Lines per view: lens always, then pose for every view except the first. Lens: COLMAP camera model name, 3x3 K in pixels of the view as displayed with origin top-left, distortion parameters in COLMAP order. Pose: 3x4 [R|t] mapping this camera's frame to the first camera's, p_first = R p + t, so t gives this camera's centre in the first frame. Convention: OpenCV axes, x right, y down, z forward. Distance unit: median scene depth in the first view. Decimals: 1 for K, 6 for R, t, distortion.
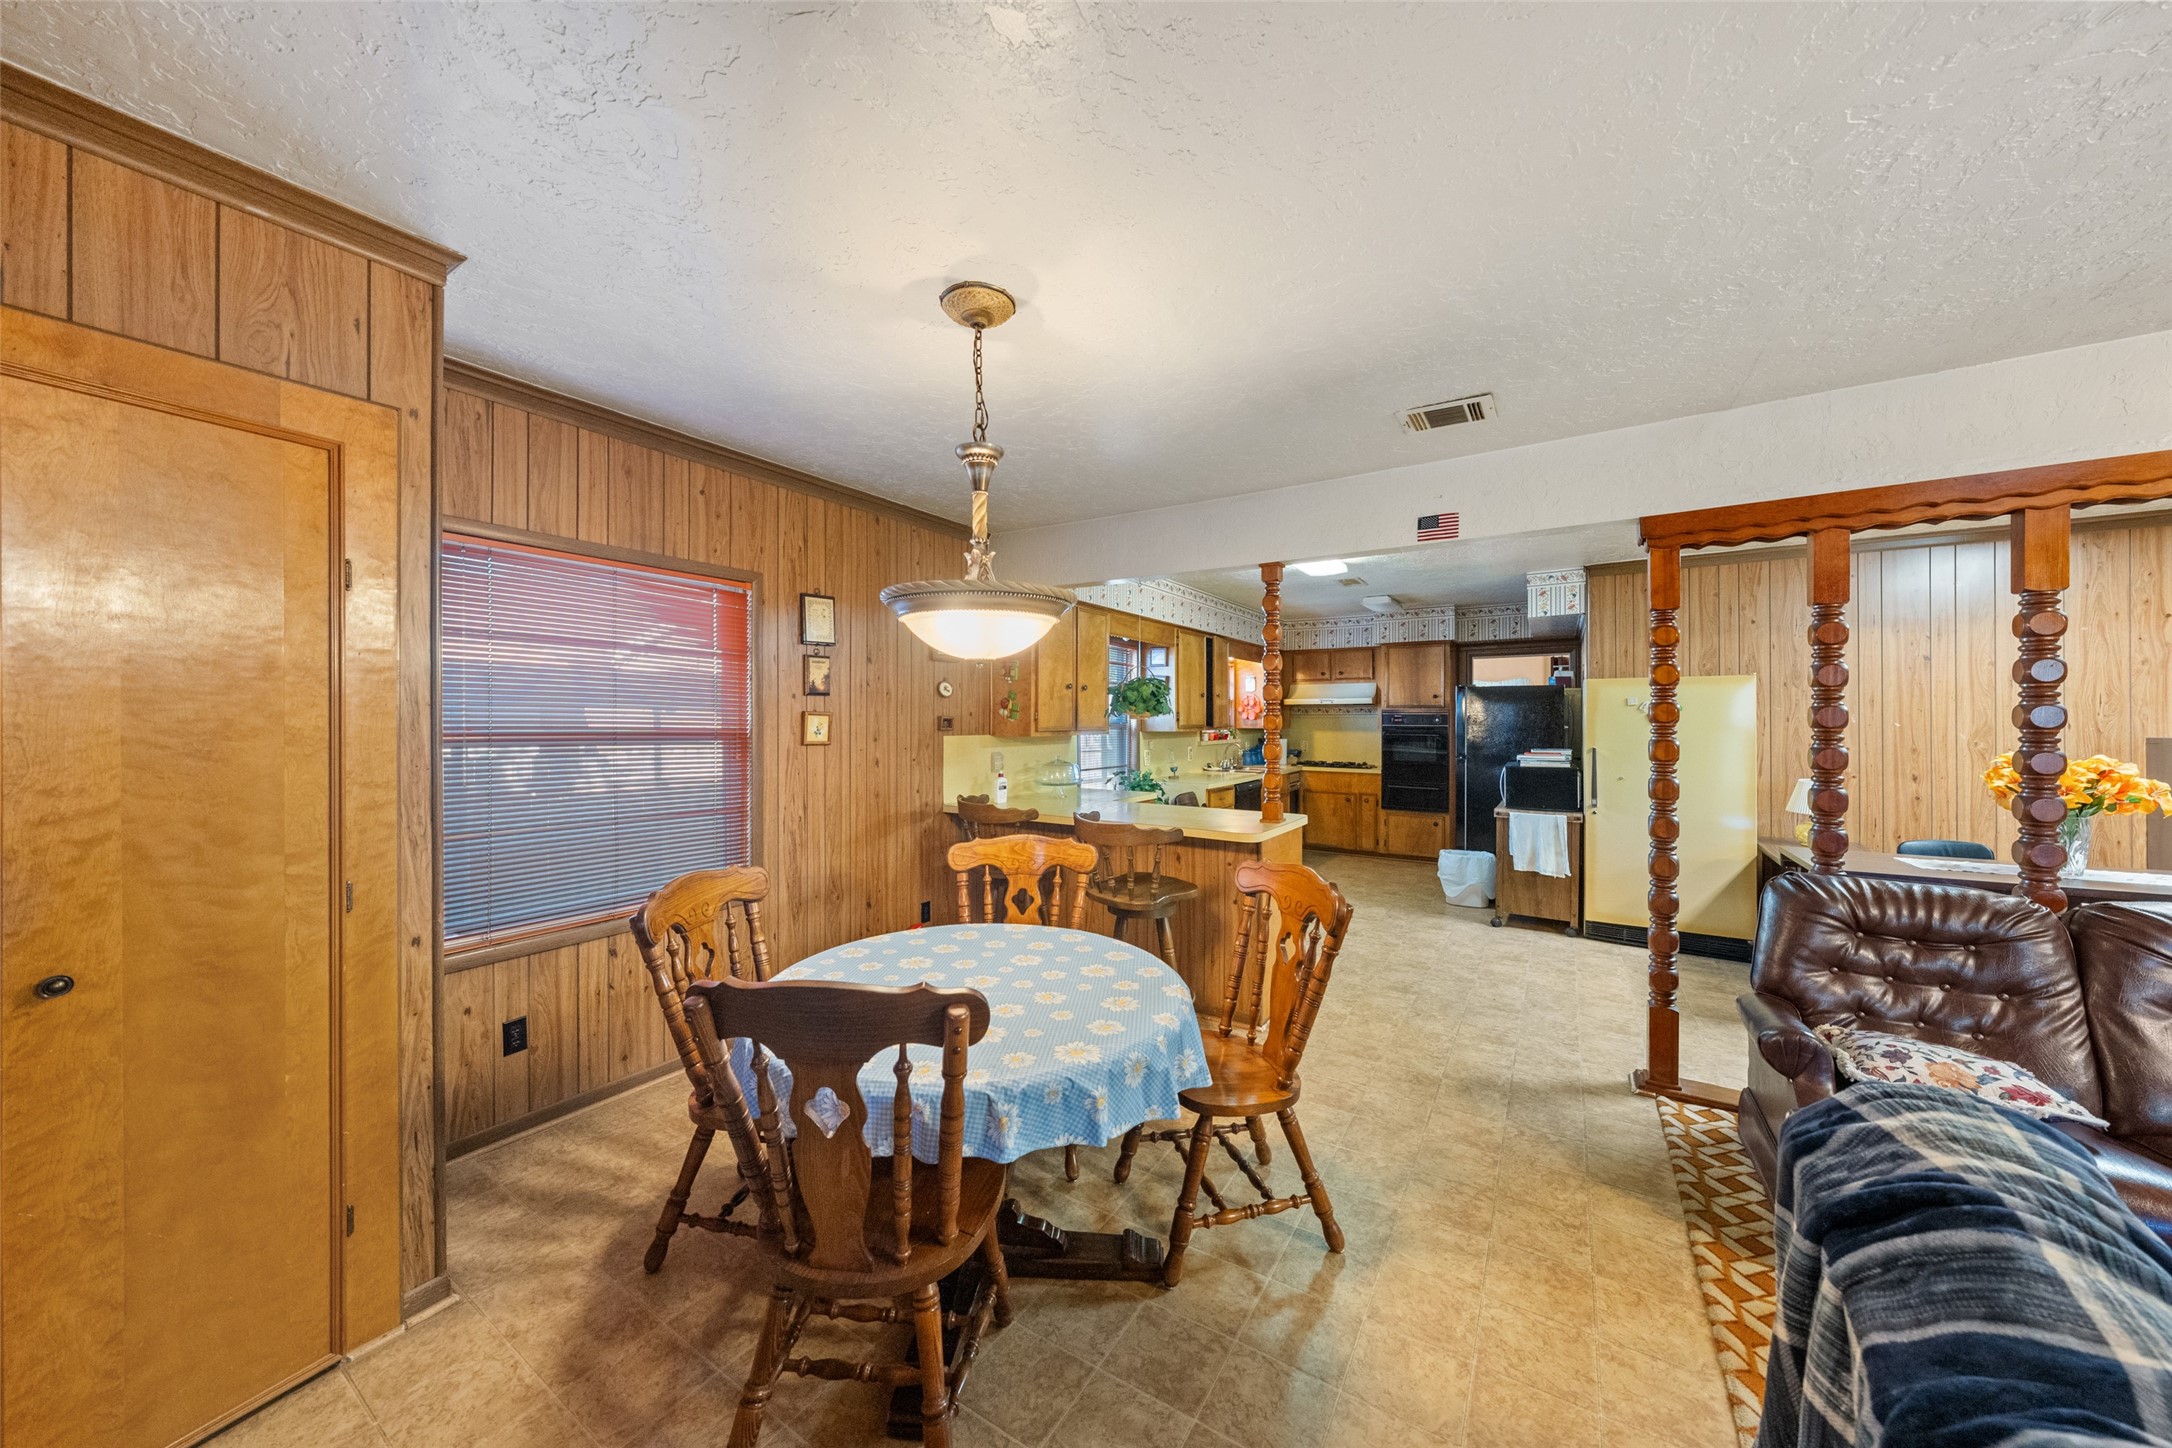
lens RADIAL K [[753.8, 0, 1071.8], [0, 753.8, 718.5], [0, 0, 1]] dist [-0.004109, 0.000091]
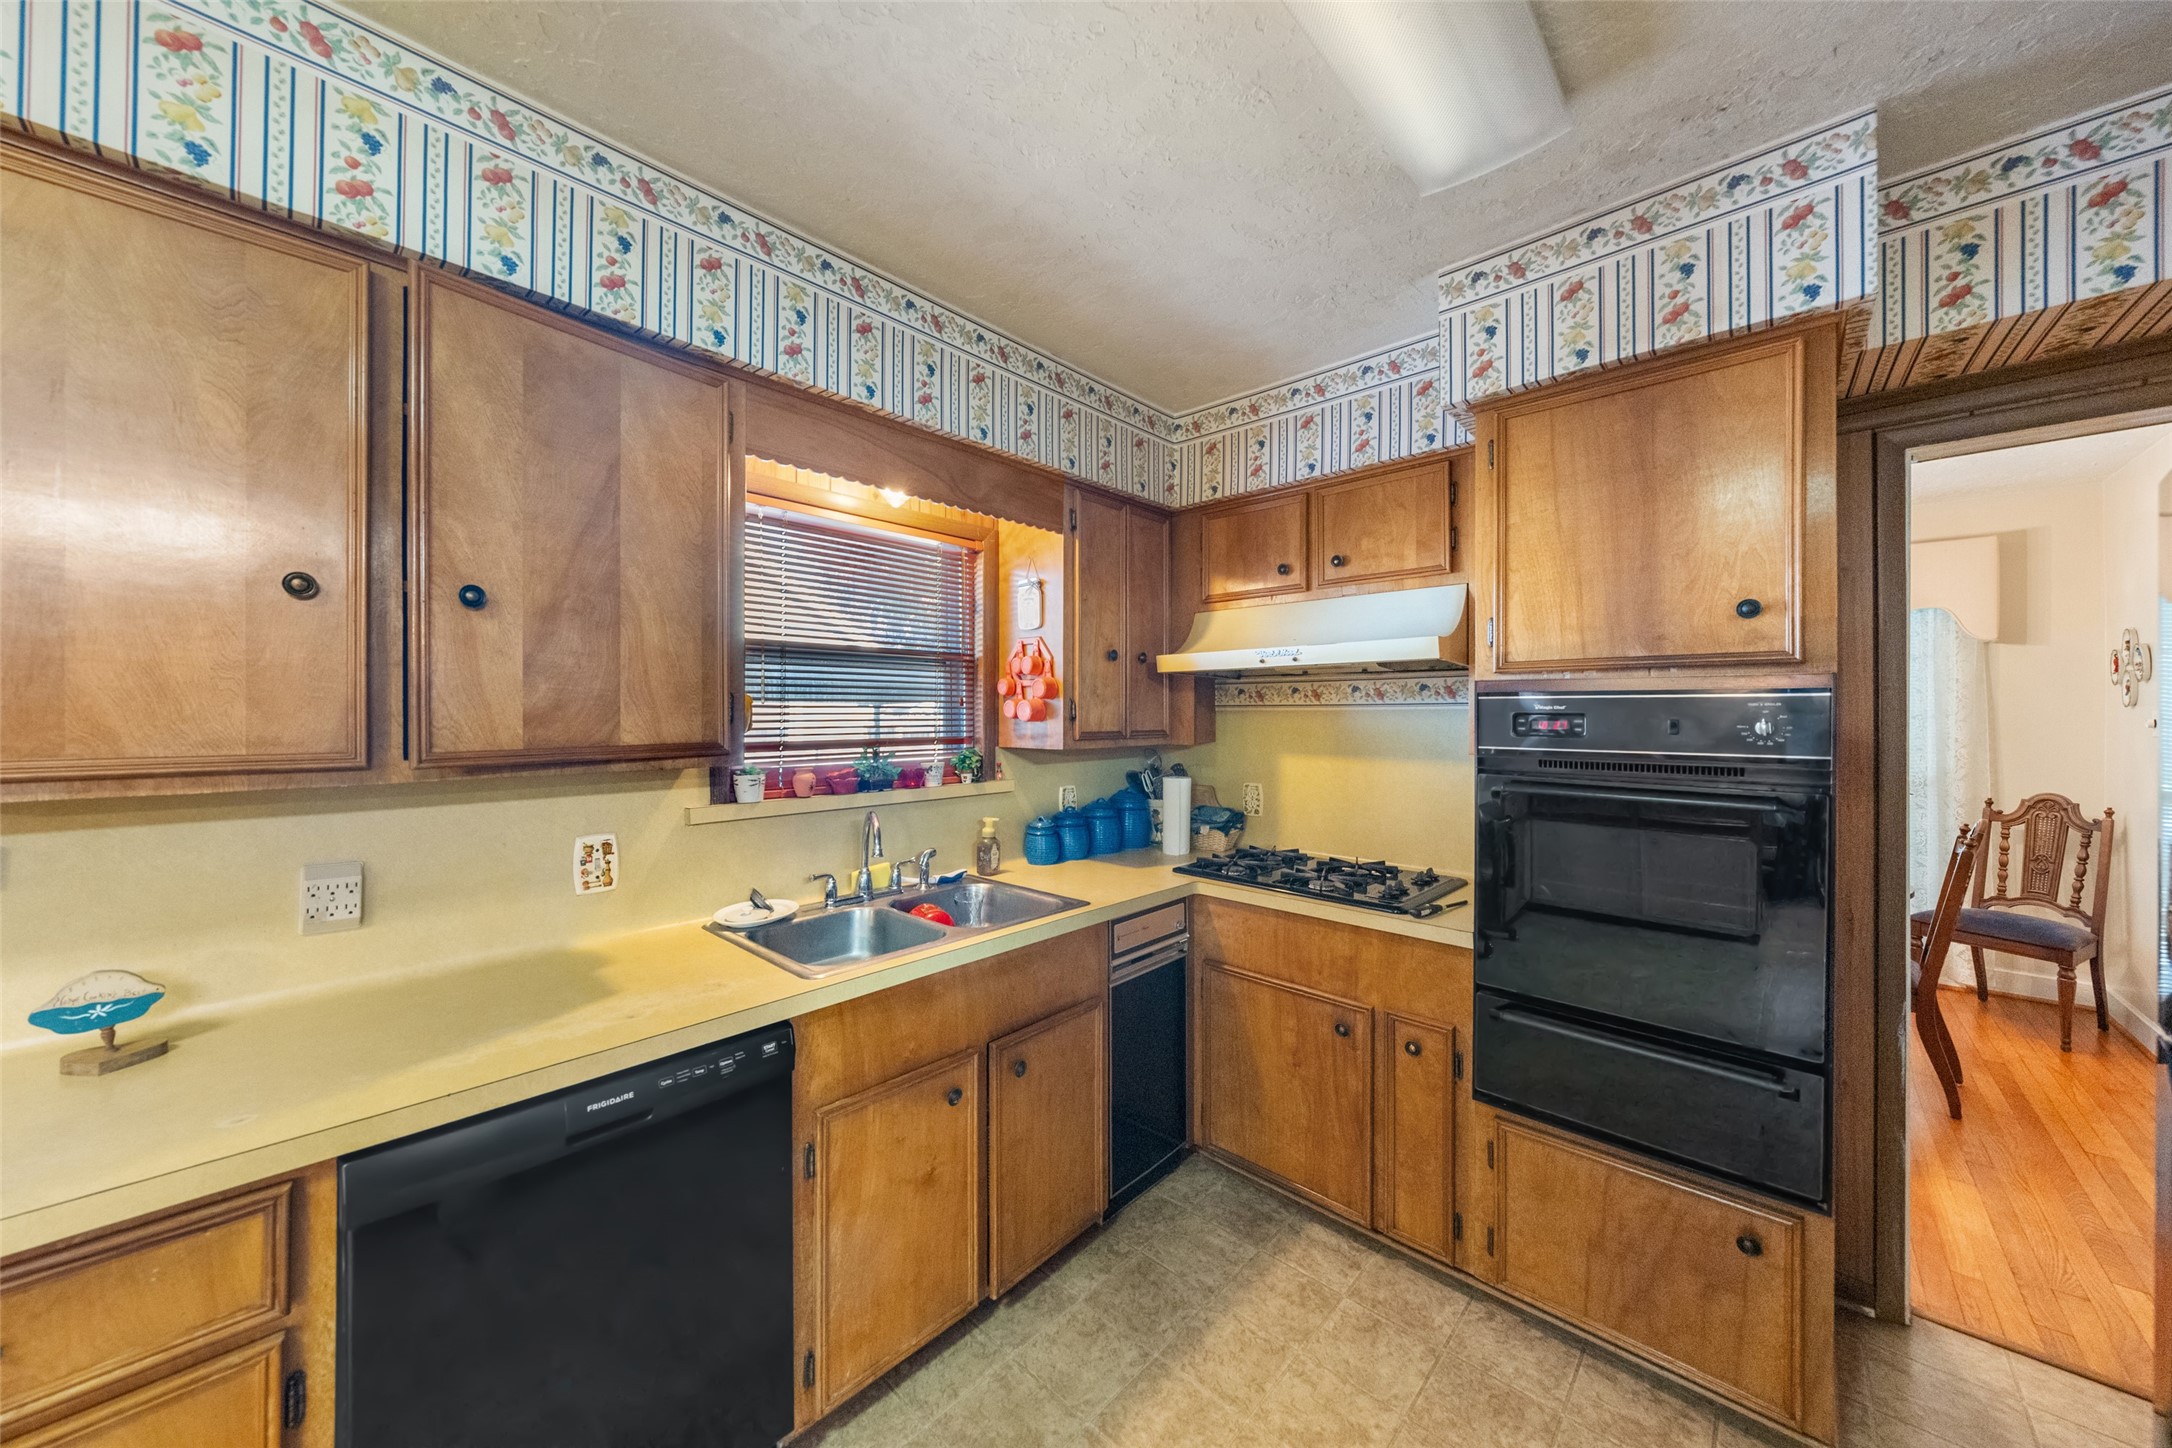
lens RADIAL K [[753.8, 0, 1085.1], [0, 753.8, 709.4], [0, 0, 1]] dist [-0.004109, 0.000091]
pose [[0.987138, 0.003612, -0.159832, 0.309198], [-0.004447, 0.999978, -0.004865, -0.000909], [0.159811, 0.005513, 0.987132, 0.703889]]
